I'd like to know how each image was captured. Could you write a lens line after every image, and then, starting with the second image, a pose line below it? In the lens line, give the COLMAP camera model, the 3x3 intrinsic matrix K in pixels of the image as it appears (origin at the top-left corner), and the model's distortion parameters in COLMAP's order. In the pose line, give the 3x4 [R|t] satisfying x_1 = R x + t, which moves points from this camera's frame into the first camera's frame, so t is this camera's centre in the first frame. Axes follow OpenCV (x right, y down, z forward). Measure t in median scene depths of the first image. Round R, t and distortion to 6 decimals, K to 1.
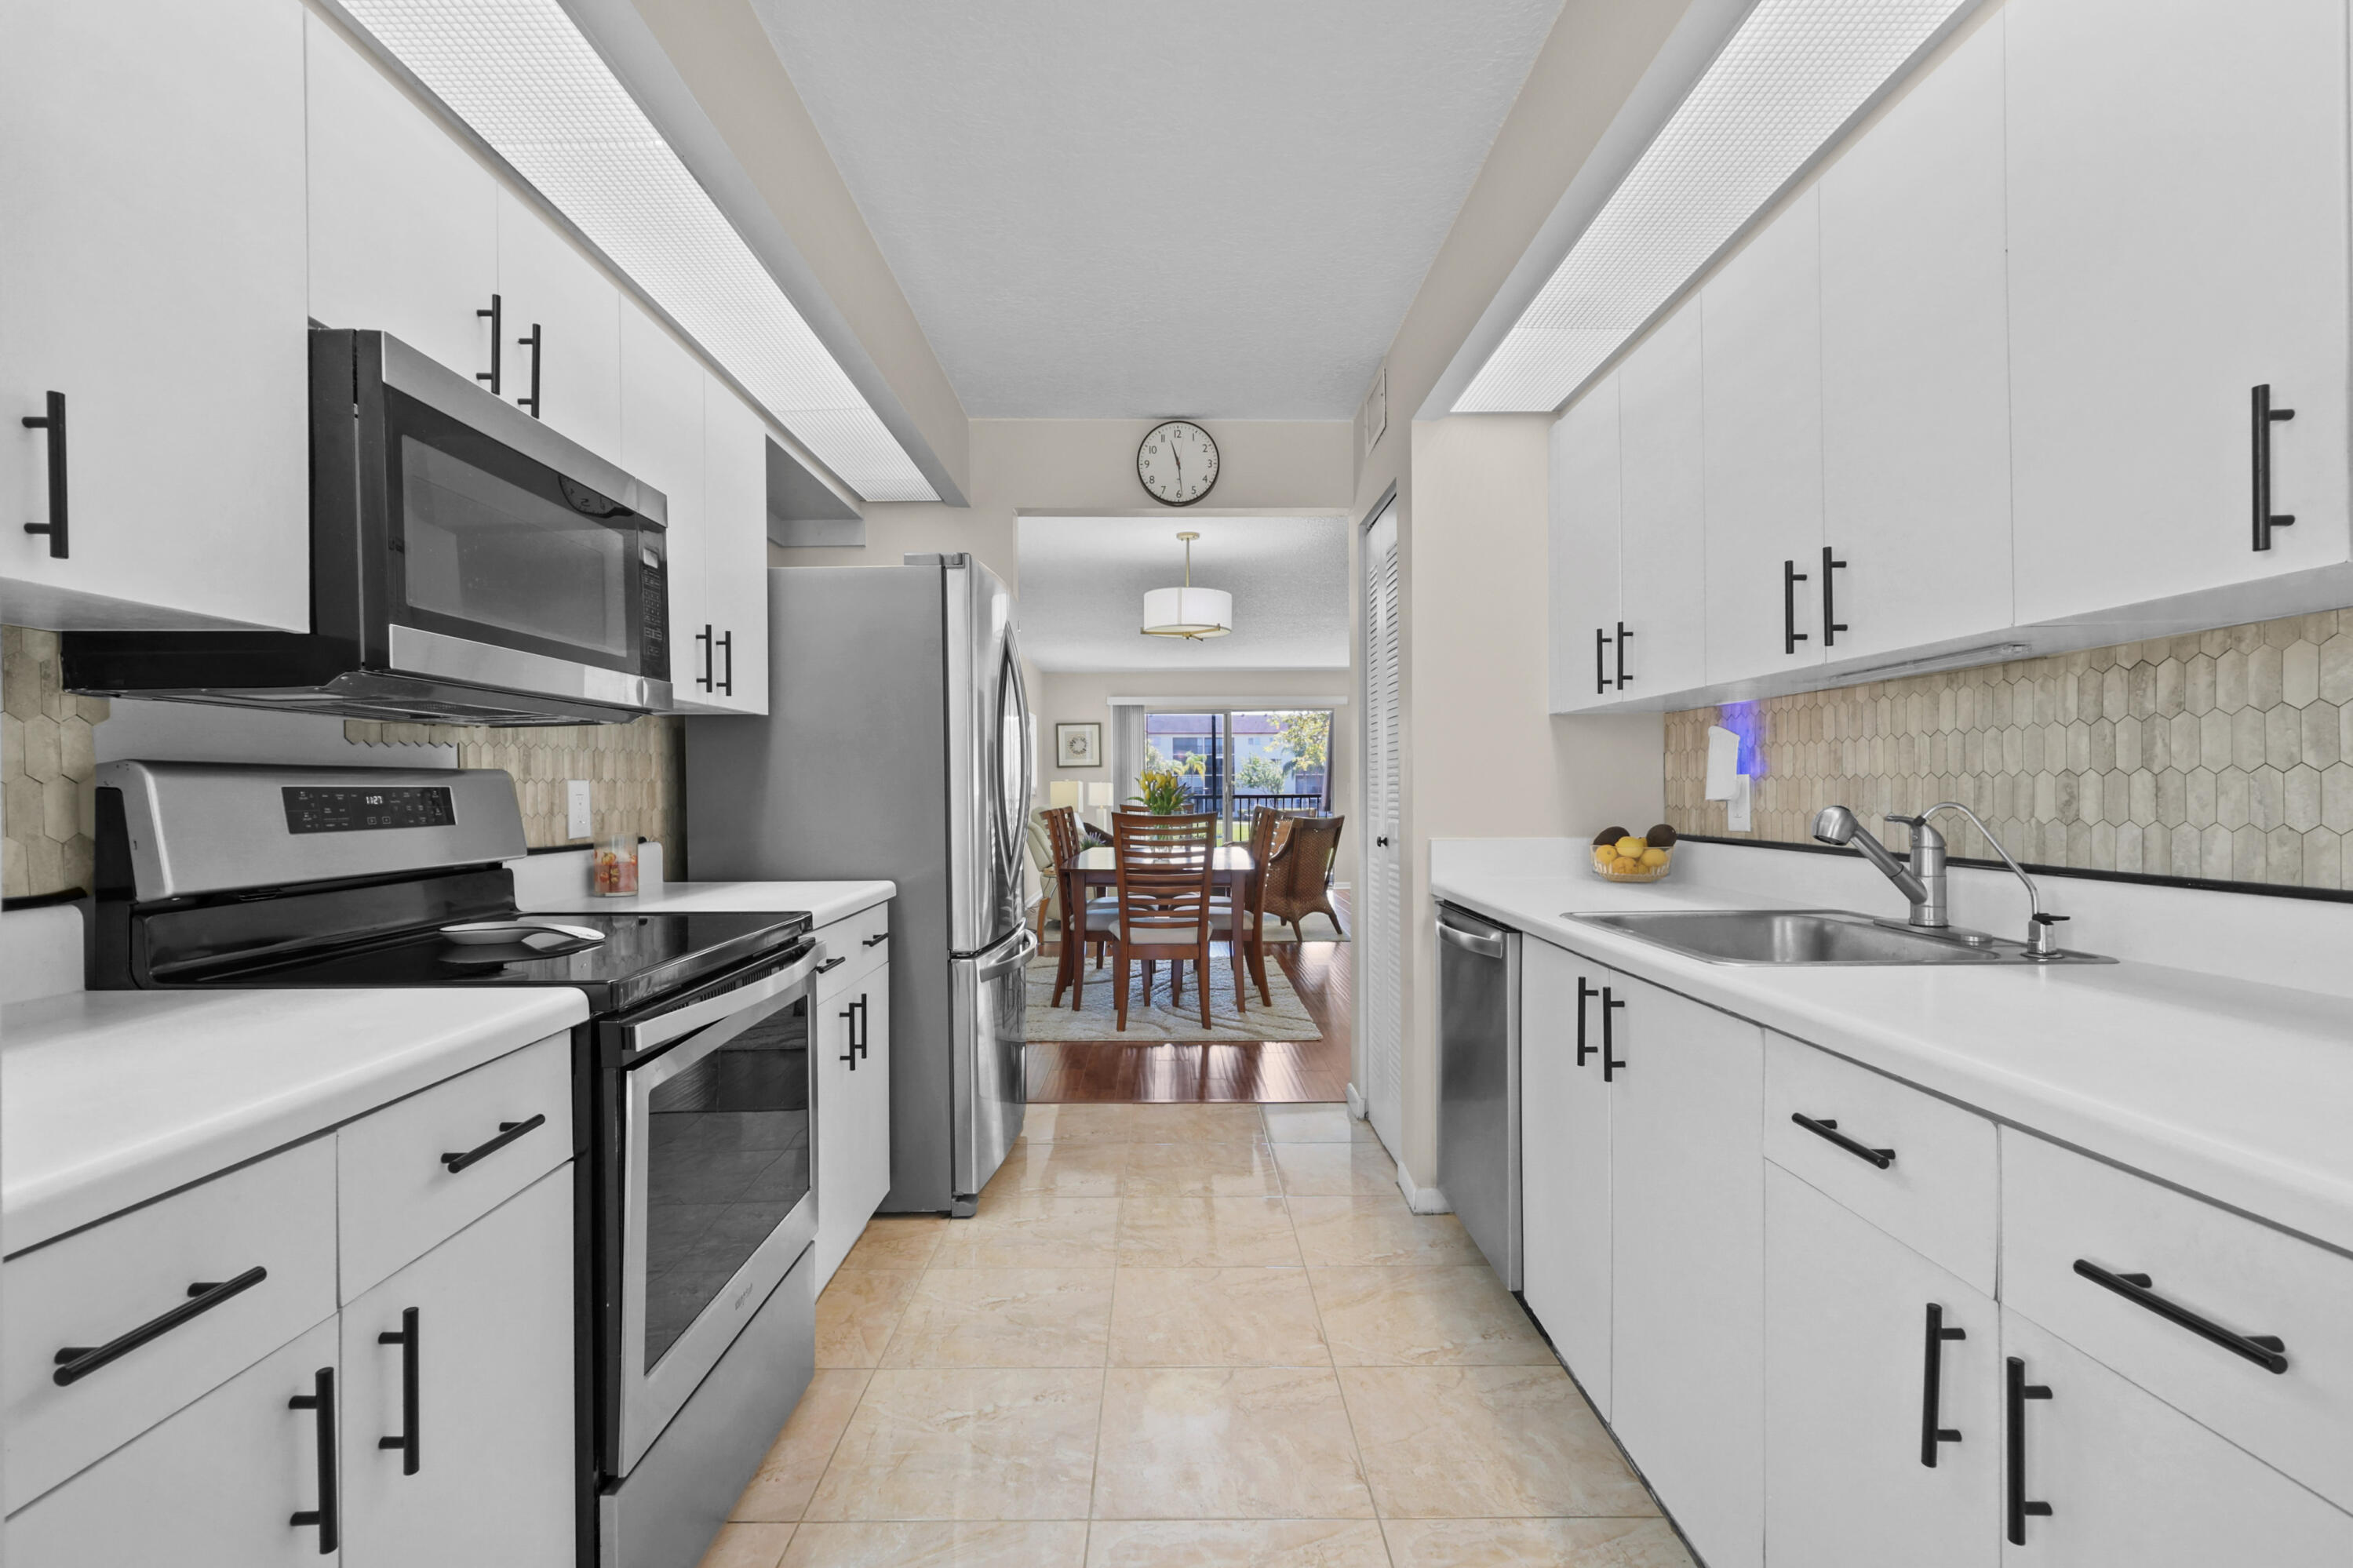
lens RADIAL K [[1100.4, 0, 1178.0], [0, 1100.4, 799.7], [0, 0, 1]] dist [0.001653, 0.000467]
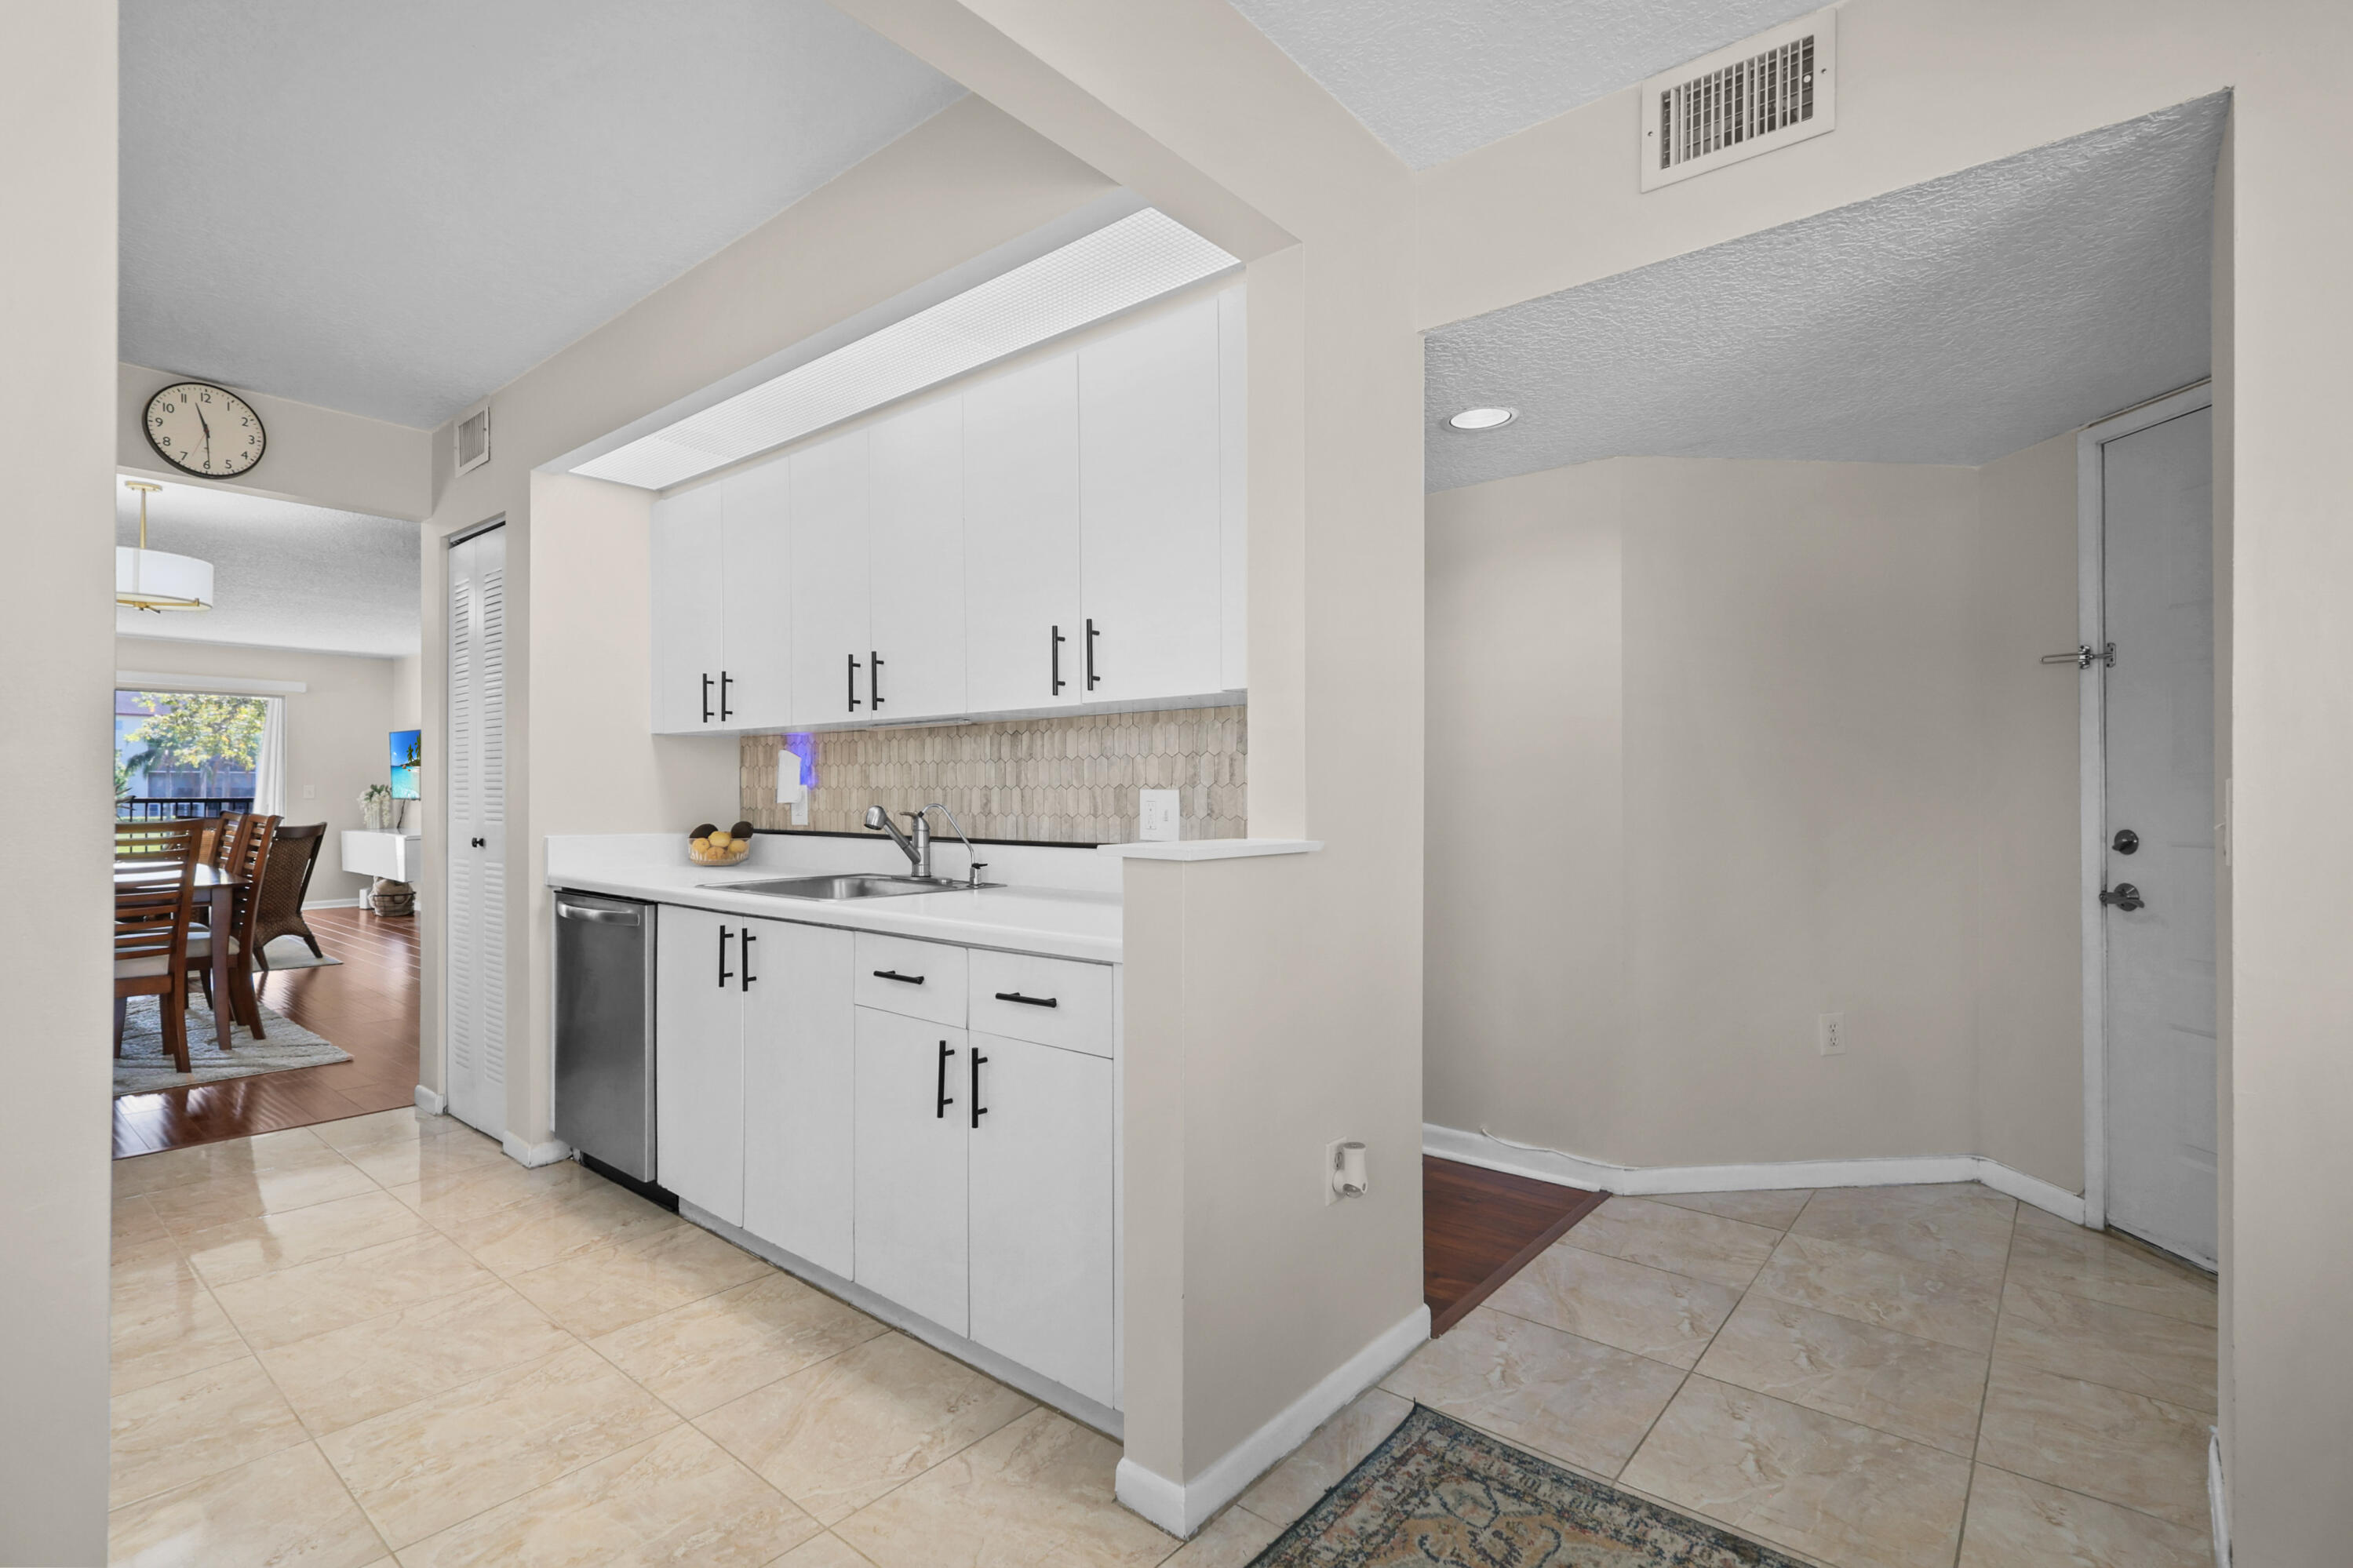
lens RADIAL K [[1124.6, 0, 1160.1], [0, 1124.6, 792.4], [0, 0, 1]] dist [-0.002731, -0.000536]
pose [[0.661820, 0.006858, 0.749632, -0.342788], [0.001314, 0.999946, -0.010308, 0.002575], [-0.749662, 0.007807, 0.661775, -0.387721]]
